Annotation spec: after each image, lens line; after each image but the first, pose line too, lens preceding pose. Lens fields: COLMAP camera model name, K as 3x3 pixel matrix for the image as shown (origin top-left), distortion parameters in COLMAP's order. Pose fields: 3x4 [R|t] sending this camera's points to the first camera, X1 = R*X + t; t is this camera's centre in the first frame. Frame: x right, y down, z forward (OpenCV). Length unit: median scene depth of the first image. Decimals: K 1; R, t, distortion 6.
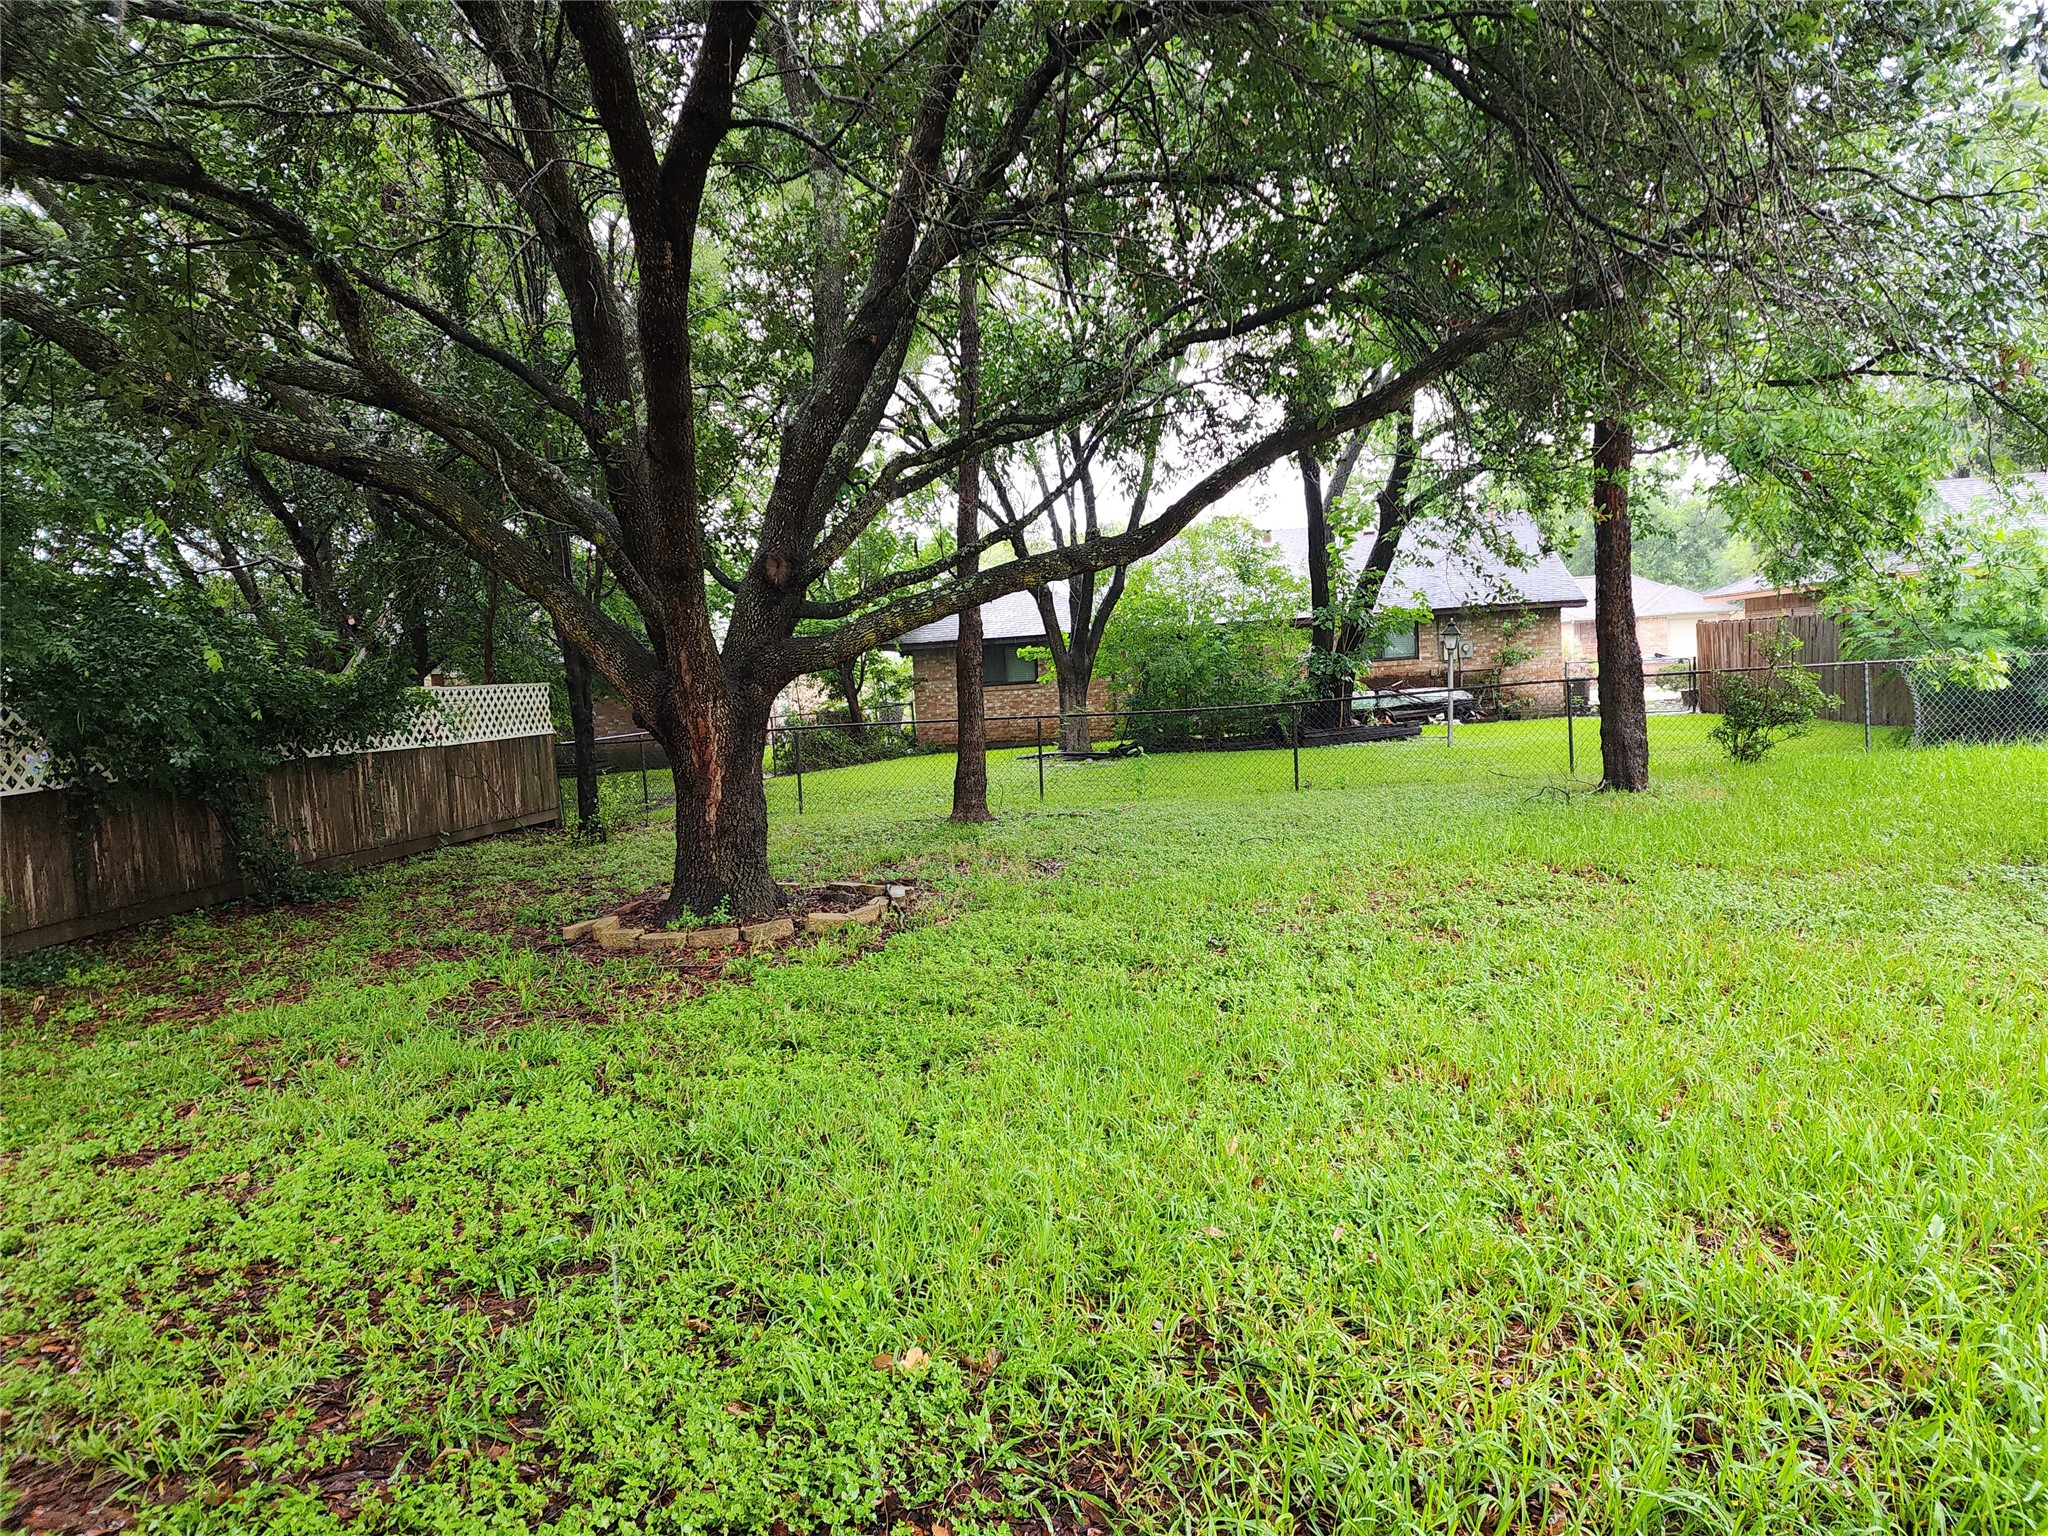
lens RADIAL K [[1369.5, 0, 1020.0], [0, 1369.5, 774.5], [0, 0, 1]] dist [0.079782, -0.080399]
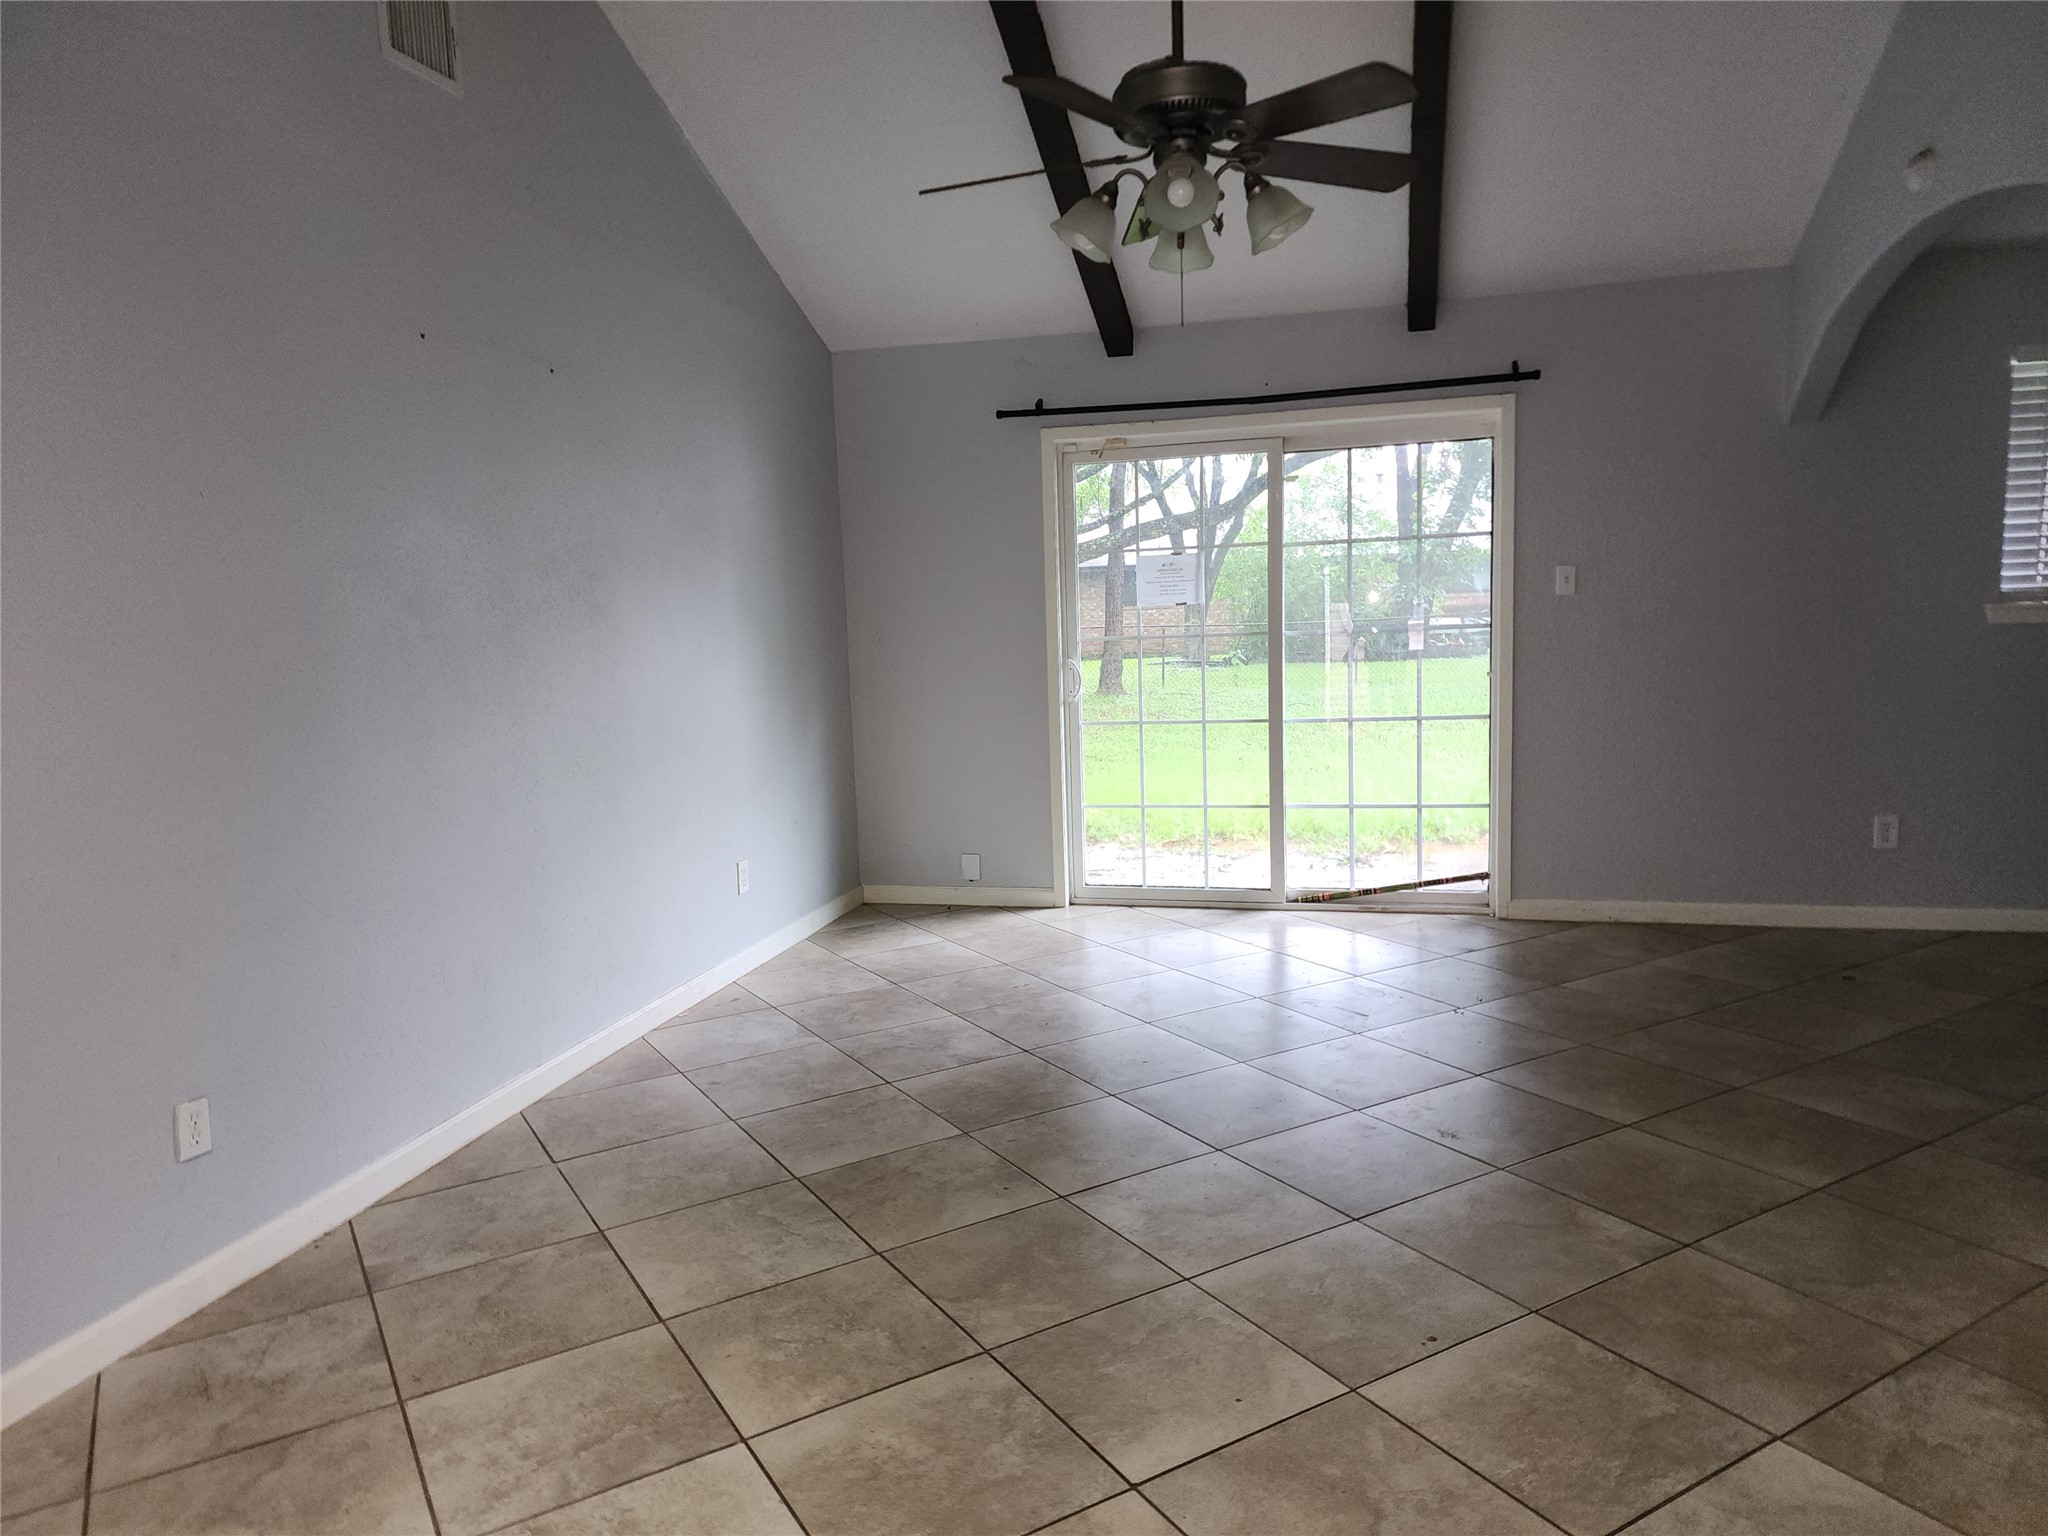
lens RADIAL K [[1369.5, 0, 1013.0], [0, 1369.5, 776.8], [0, 0, 1]] dist [0.079782, -0.080399]
pose [[0.995163, 0.043619, -0.088025, -0.045036], [-0.037716, 0.996997, 0.067638, 0.053996], [0.090711, -0.063990, 0.993819, -1.173459]]
